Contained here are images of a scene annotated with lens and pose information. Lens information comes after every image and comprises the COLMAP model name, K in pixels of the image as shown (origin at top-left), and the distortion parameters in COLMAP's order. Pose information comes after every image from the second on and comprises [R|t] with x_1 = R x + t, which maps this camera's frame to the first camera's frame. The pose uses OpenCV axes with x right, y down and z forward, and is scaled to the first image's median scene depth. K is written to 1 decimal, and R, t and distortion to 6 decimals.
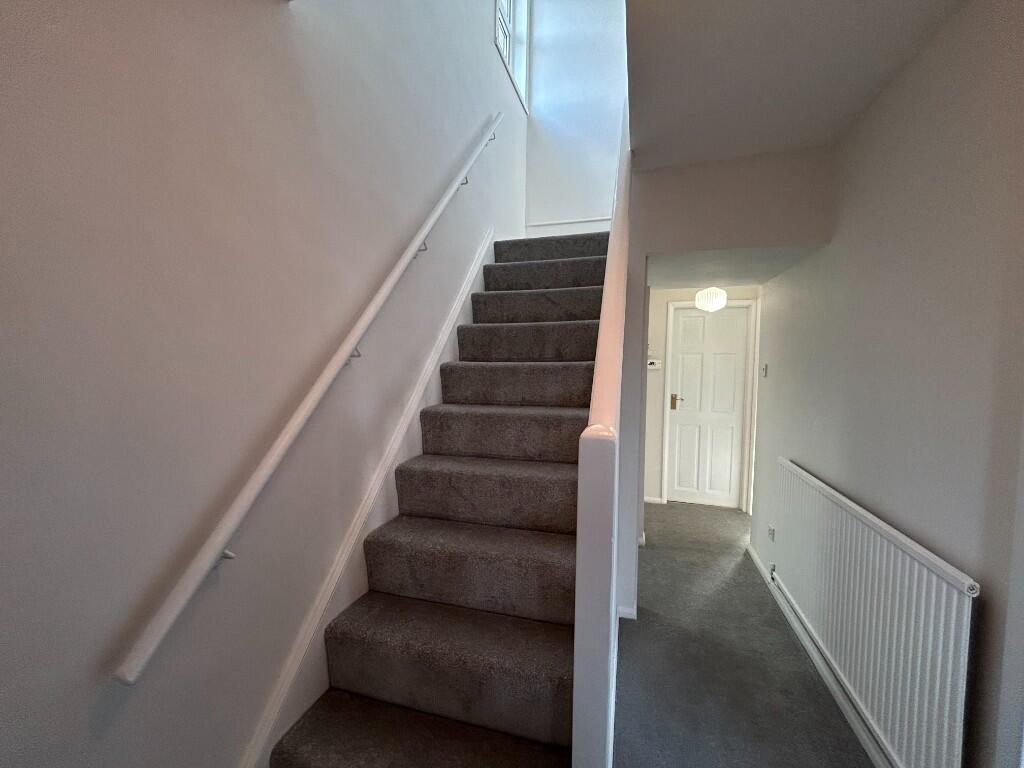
lens RADIAL K [[414.1, 0, 512.0], [0, 414.1, 384.0], [0, 0, 1]] dist [-0.000174, -0.000031]
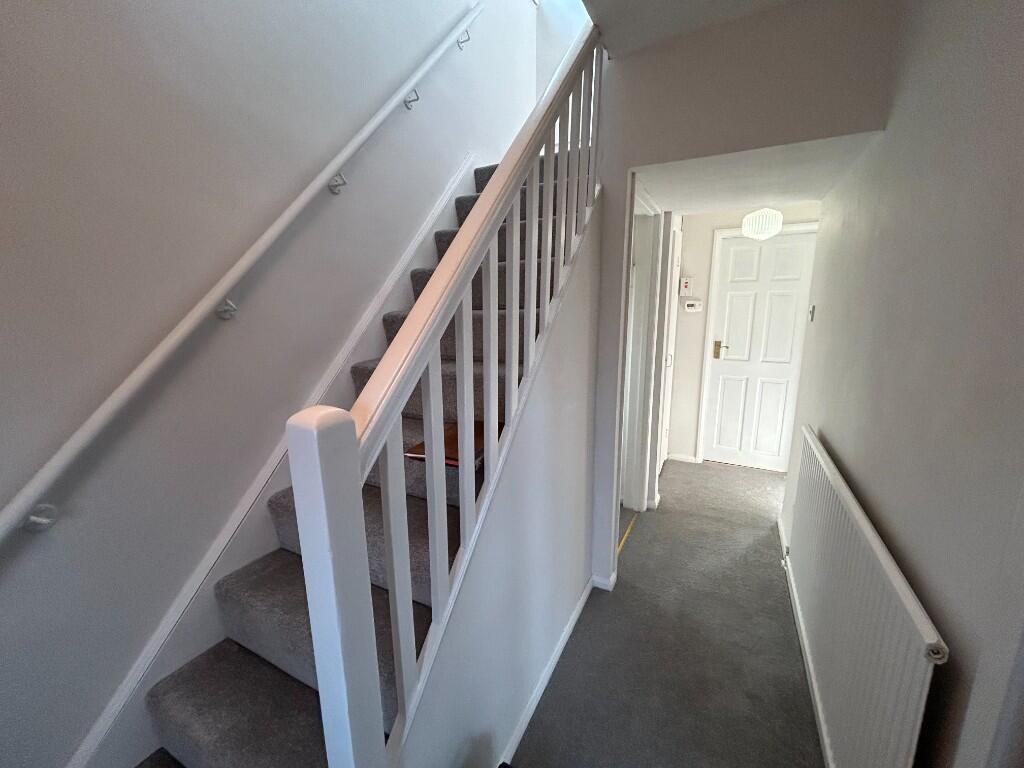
lens RADIAL K [[414.1, 0, 512.0], [0, 414.1, 384.0], [0, 0, 1]] dist [-0.000174, -0.000031]
pose [[0.981971, 0.019079, -0.188065, 0.187449], [0.006823, 0.990668, 0.136128, -0.011199], [0.188907, -0.134957, 0.972677, 0.093138]]
